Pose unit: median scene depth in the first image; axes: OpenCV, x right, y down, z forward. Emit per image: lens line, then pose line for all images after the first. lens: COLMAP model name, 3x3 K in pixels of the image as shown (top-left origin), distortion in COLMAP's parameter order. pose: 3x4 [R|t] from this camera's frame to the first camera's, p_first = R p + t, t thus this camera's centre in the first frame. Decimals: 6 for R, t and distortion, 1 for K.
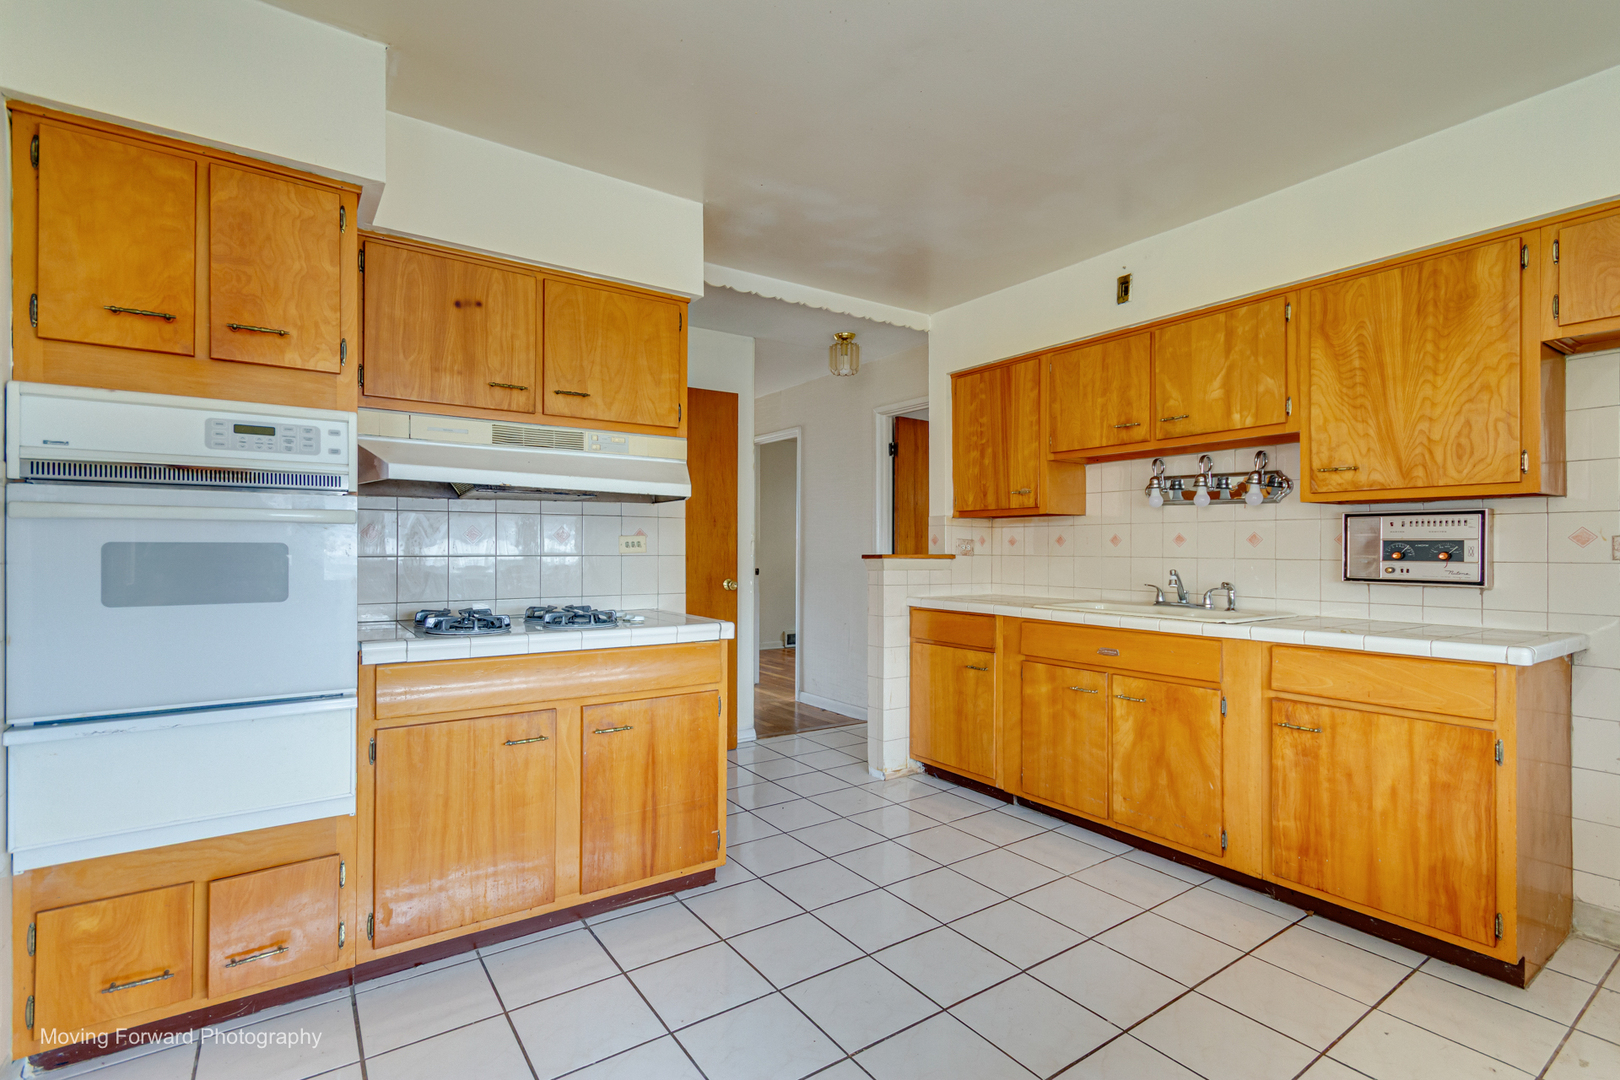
lens RADIAL K [[750.4, 0, 804.0], [0, 750.4, 541.9], [0, 0, 1]] dist [0.008448, 0.000148]
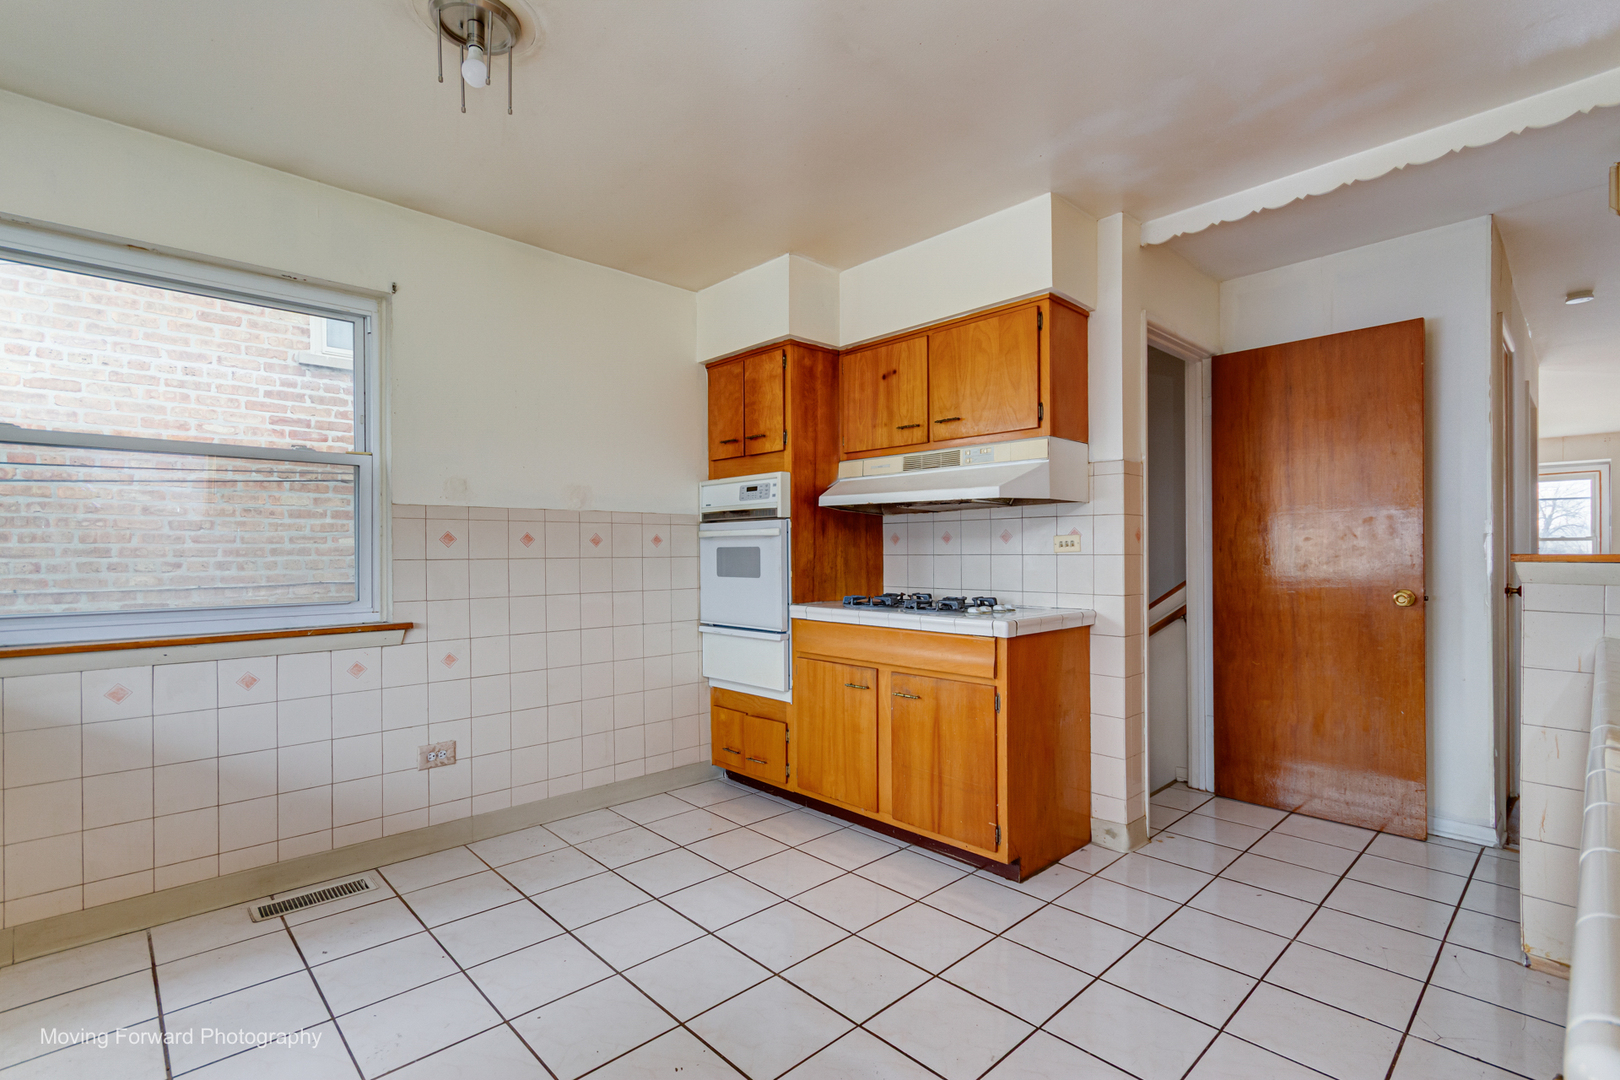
lens RADIAL K [[750.4, 0, 804.0], [0, 750.4, 541.9], [0, 0, 1]] dist [0.008448, 0.000148]
pose [[0.155279, -0.014865, -0.987759, 0.911039], [0.013745, 0.999823, -0.012885, 0.011410], [0.987775, -0.011576, 0.155456, 0.627528]]
